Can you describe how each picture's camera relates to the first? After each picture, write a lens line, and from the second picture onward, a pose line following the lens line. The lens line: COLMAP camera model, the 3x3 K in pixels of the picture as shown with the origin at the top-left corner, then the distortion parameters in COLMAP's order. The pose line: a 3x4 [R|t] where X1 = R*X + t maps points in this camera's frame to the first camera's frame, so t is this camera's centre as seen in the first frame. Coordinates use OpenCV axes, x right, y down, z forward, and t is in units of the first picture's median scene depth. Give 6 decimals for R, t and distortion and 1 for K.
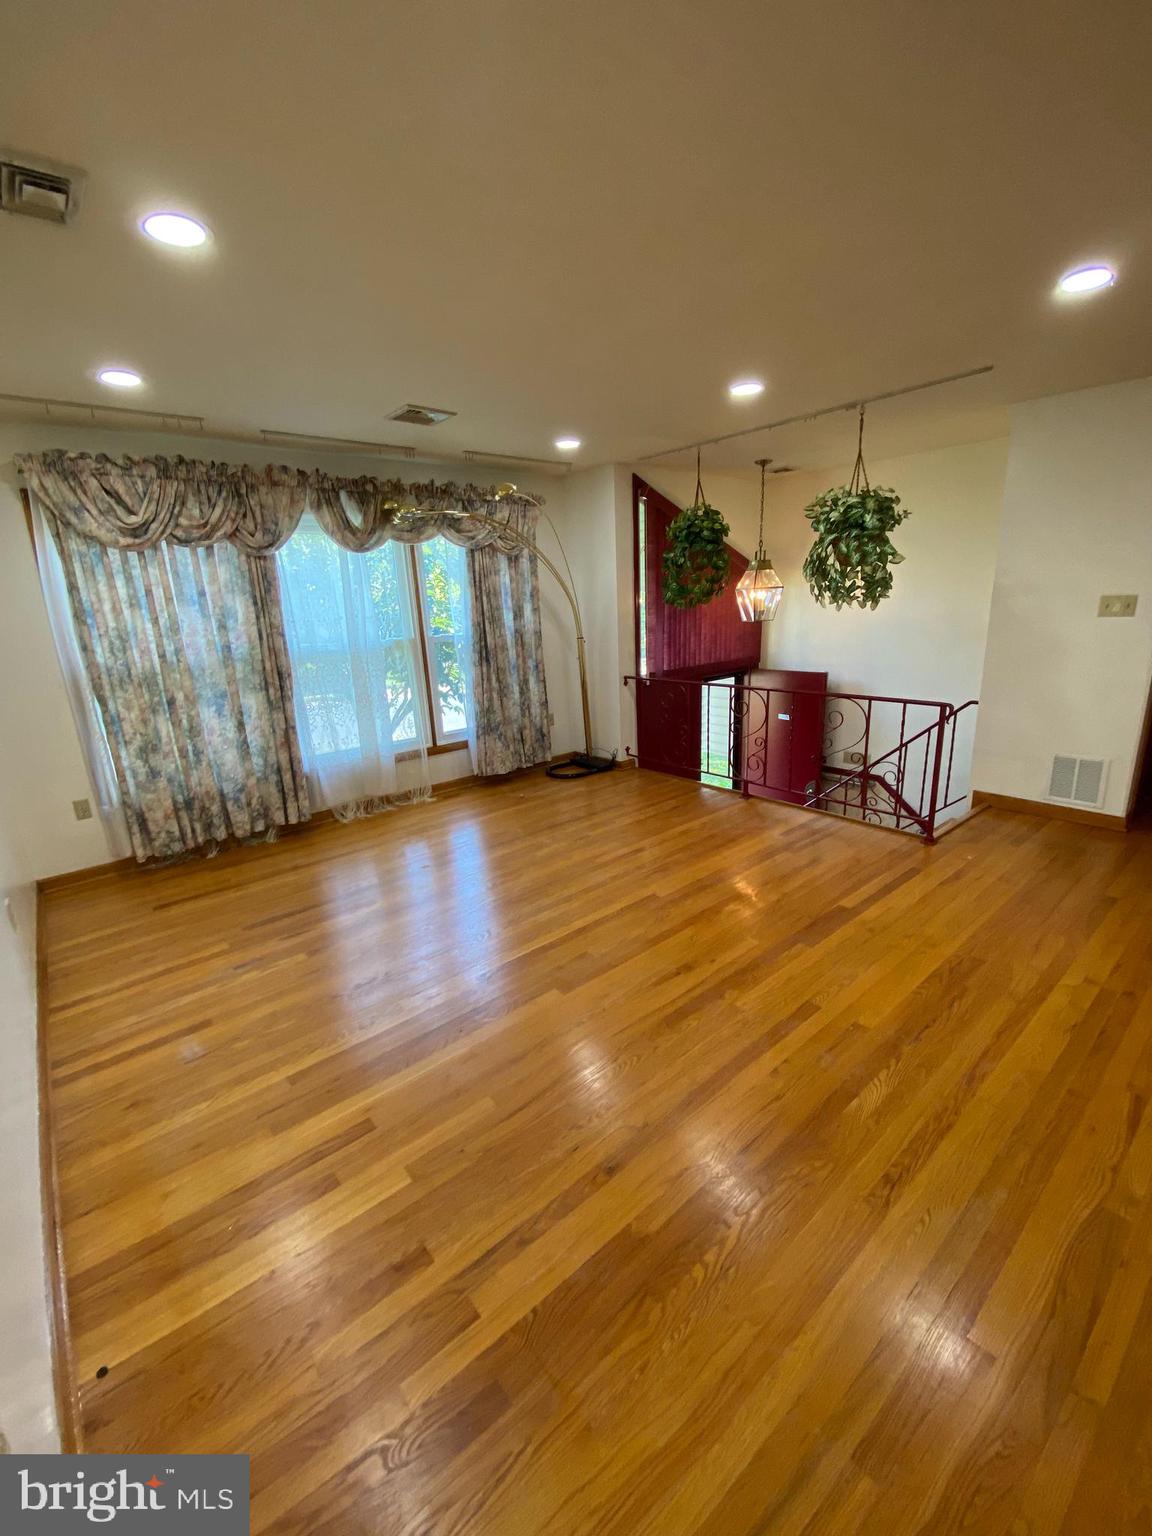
lens RADIAL K [[632.0, 0, 581.3], [0, 632.0, 758.5], [0, 0, 1]] dist [0.000453, -0.000154]
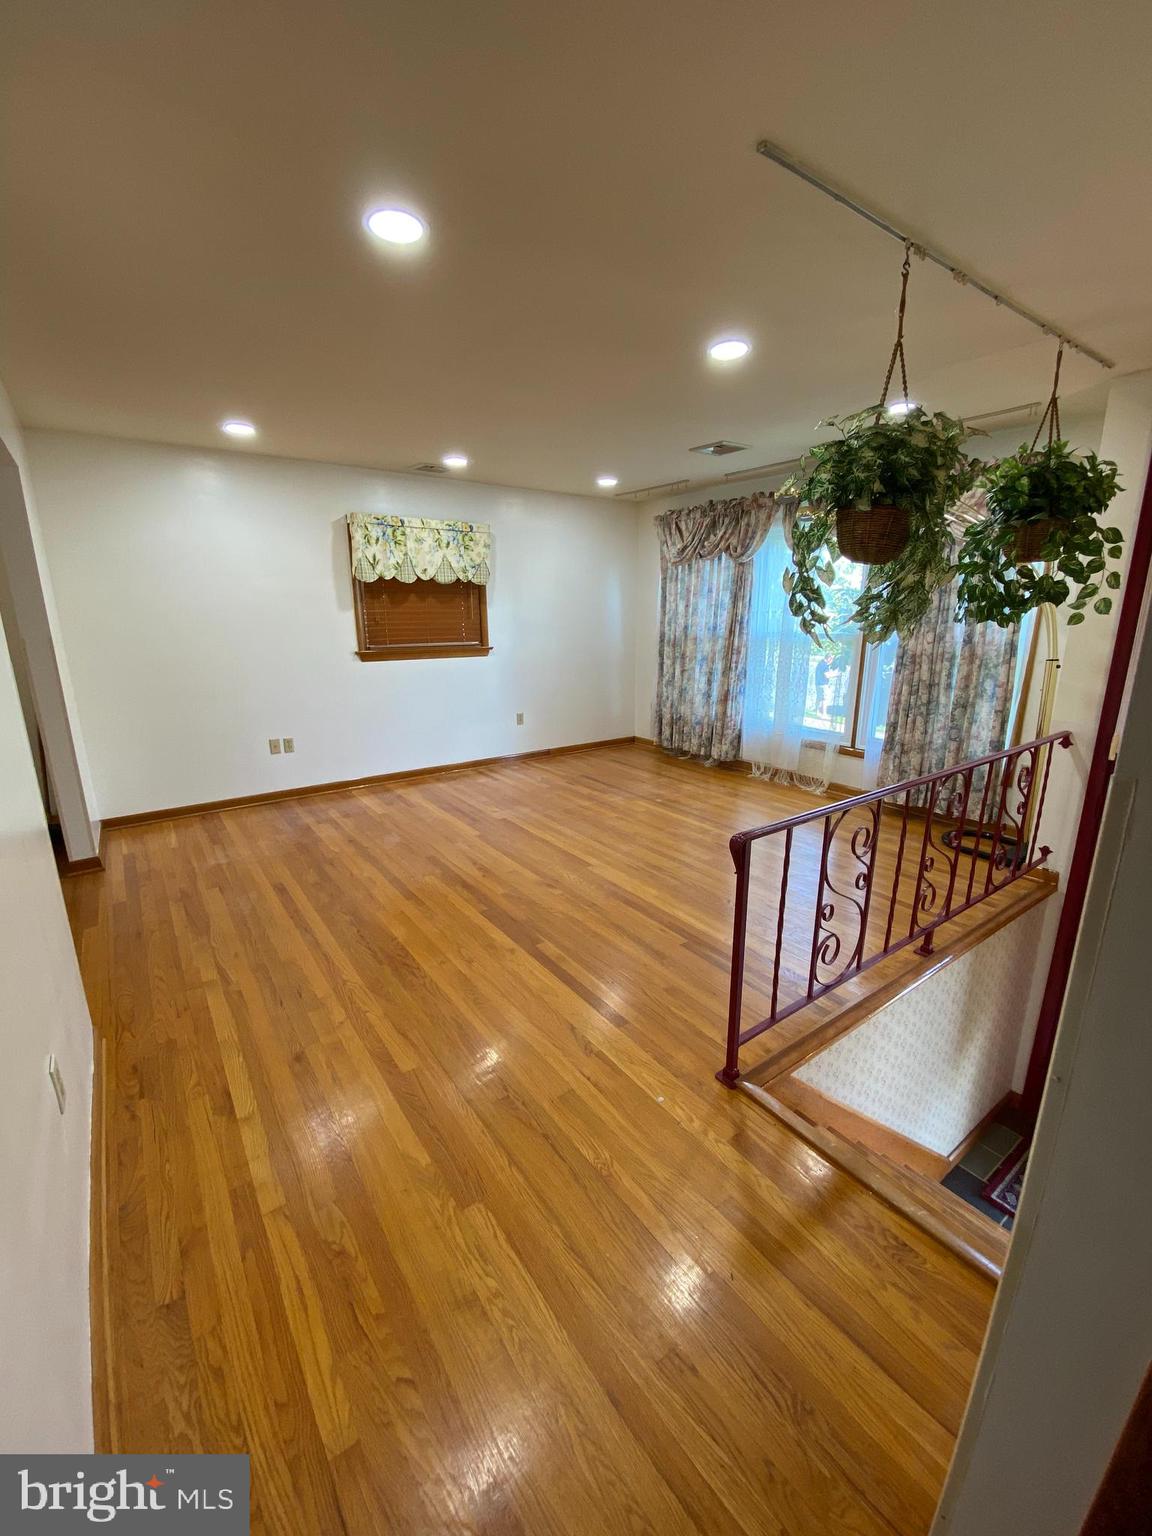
lens RADIAL K [[632.0, 0, 581.6], [0, 632.0, 773.6], [0, 0, 1]] dist [0.000453, -0.000154]
pose [[-0.079624, 0.288502, -0.954163, 0.972307], [-0.239065, 0.923740, 0.299253, -0.228323], [0.967733, 0.251935, -0.004581, 0.794733]]
